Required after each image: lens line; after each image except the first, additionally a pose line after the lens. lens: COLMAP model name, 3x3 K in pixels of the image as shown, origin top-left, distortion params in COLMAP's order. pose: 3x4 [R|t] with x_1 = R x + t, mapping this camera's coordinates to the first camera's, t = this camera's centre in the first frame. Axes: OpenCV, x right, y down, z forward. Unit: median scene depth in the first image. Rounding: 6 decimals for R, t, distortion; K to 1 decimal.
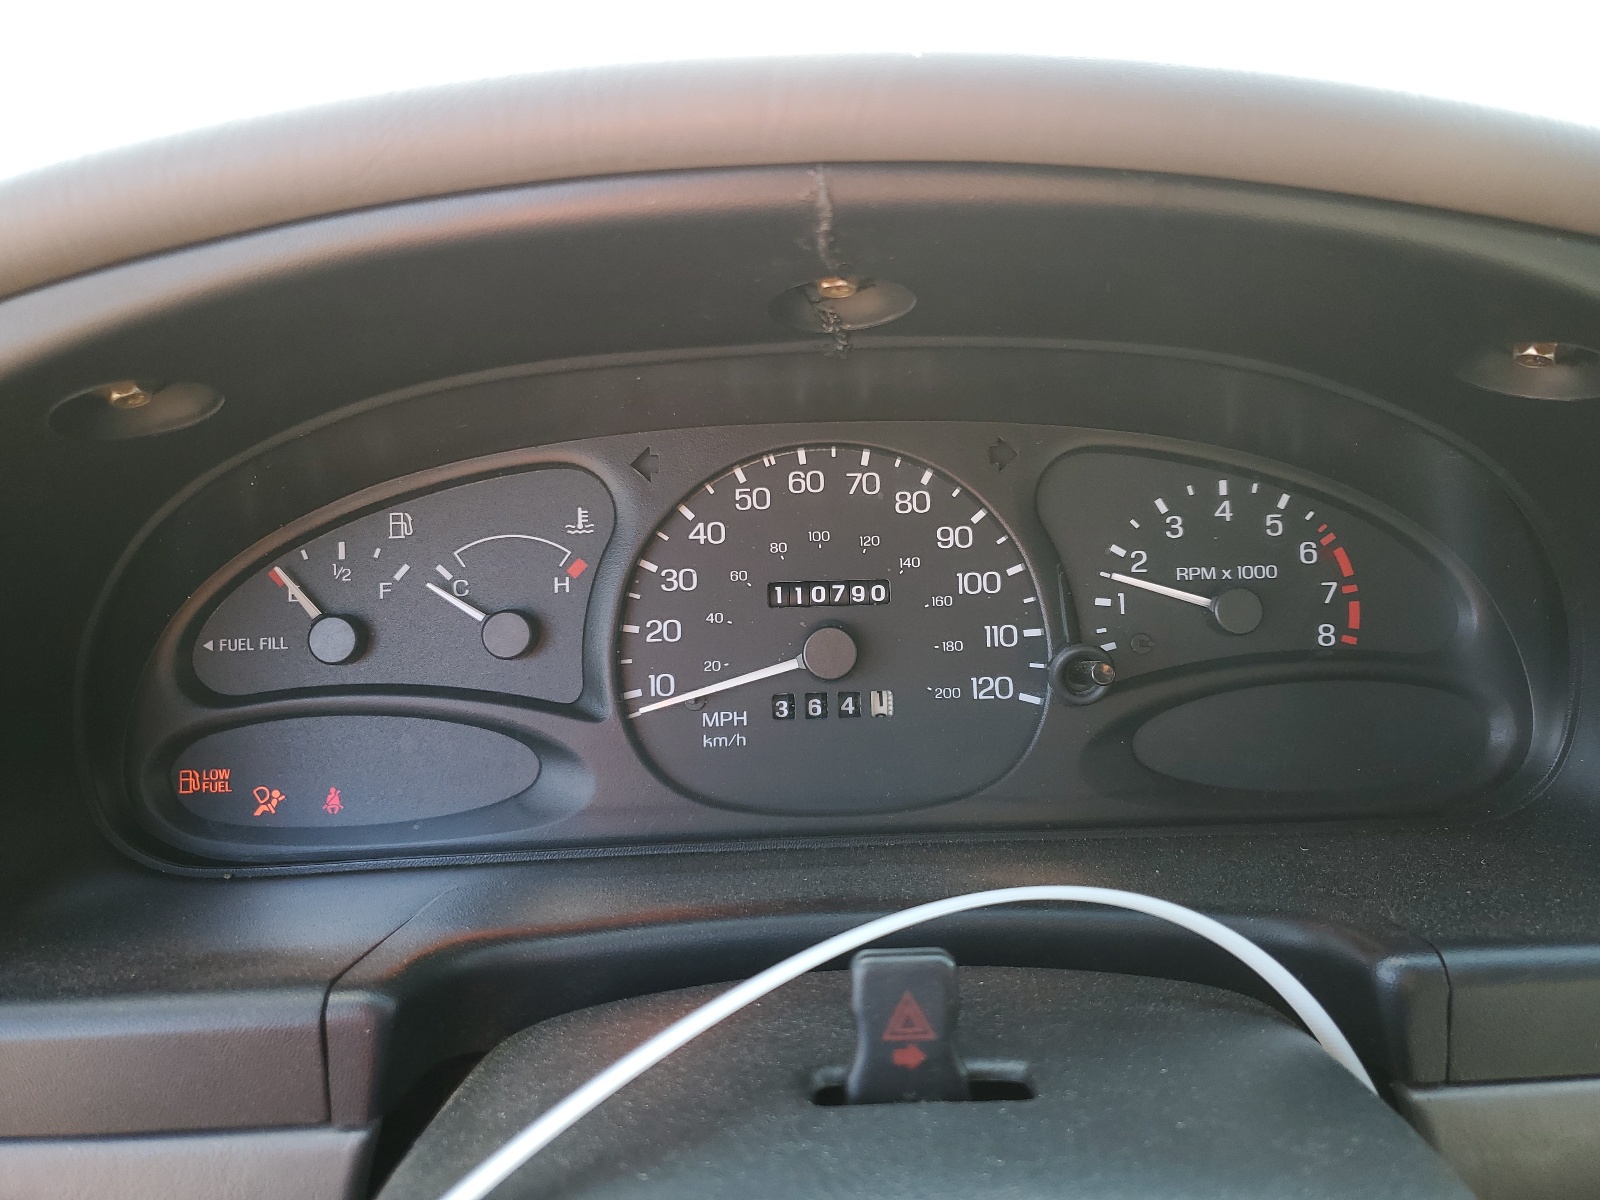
lens RADIAL K [[1215.3, 0, 799.5], [0, 1215.3, 600.4], [0, 0, 1]] dist [0.021279, -0.006761]
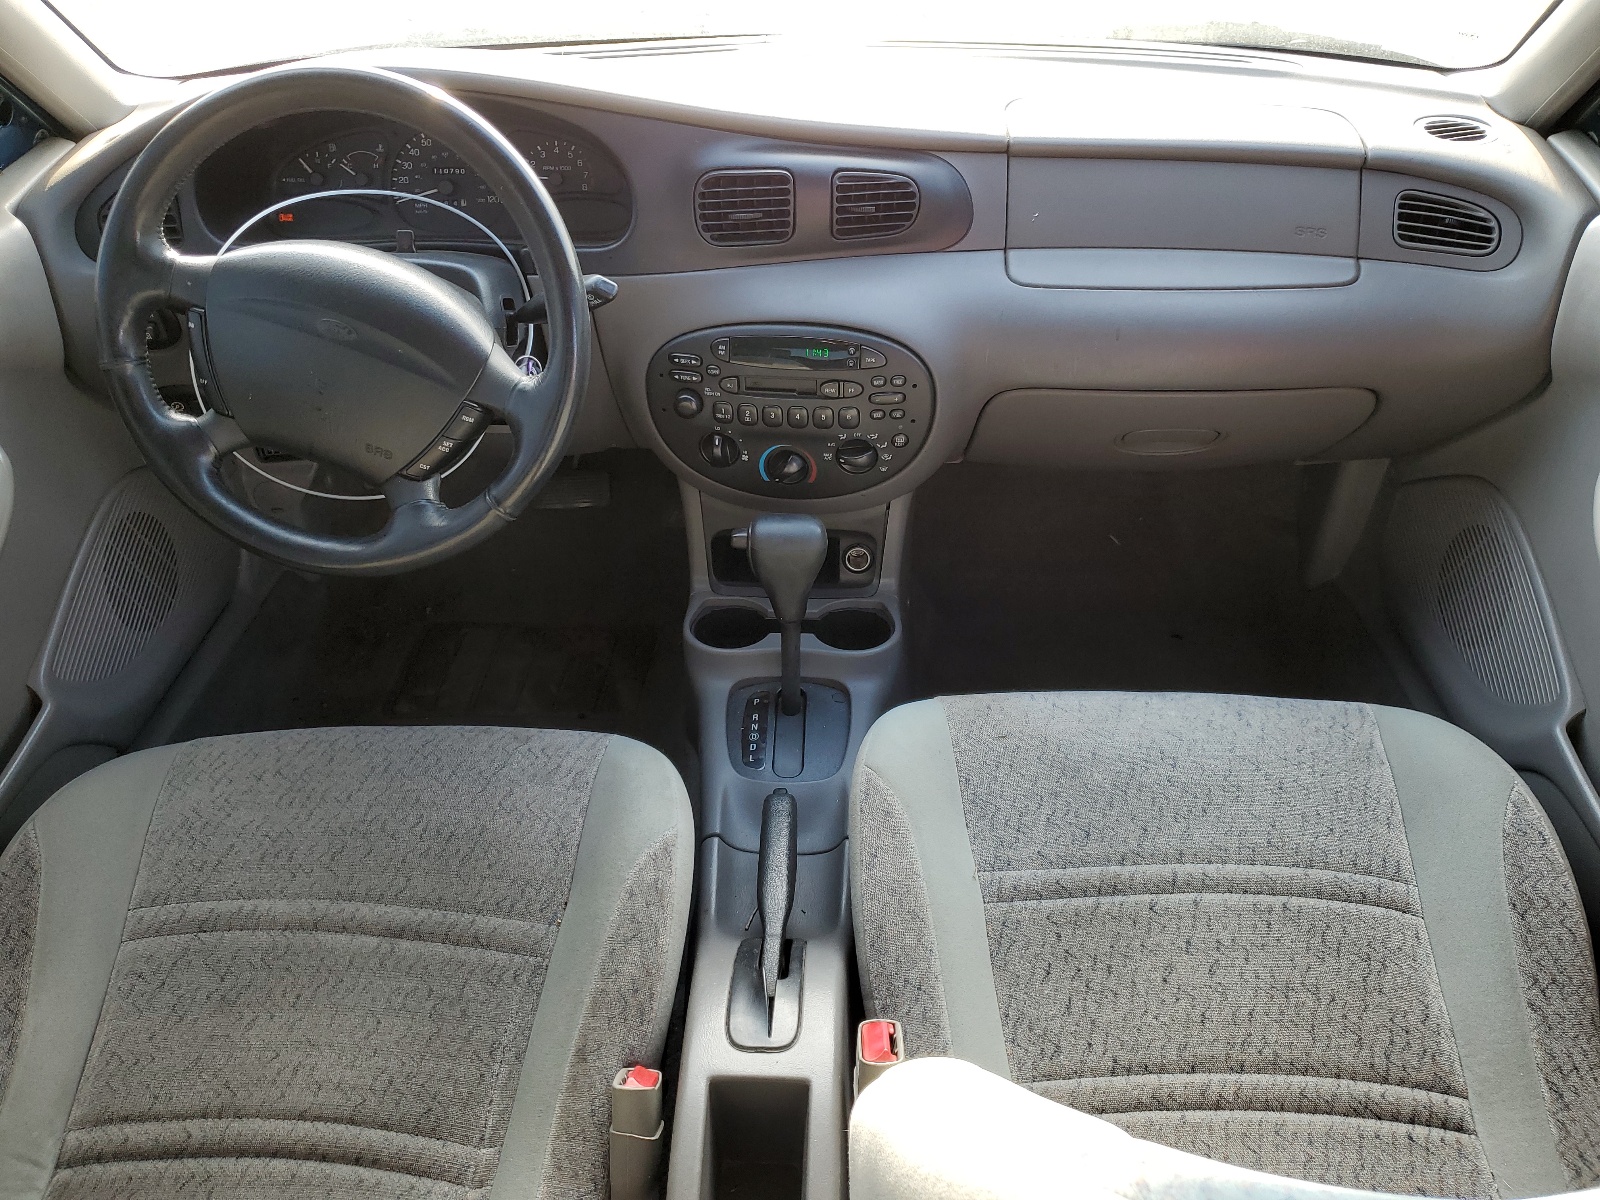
lens RADIAL K [[1215.3, 0, 799.9], [0, 1215.3, 598.8], [0, 0, 1]] dist [0.021279, -0.006761]
pose [[0.998589, 0.040448, -0.034402, 1.266462], [-0.027474, 0.947990, 0.317112, 0.021990], [0.045439, -0.315720, 0.947764, -2.866727]]
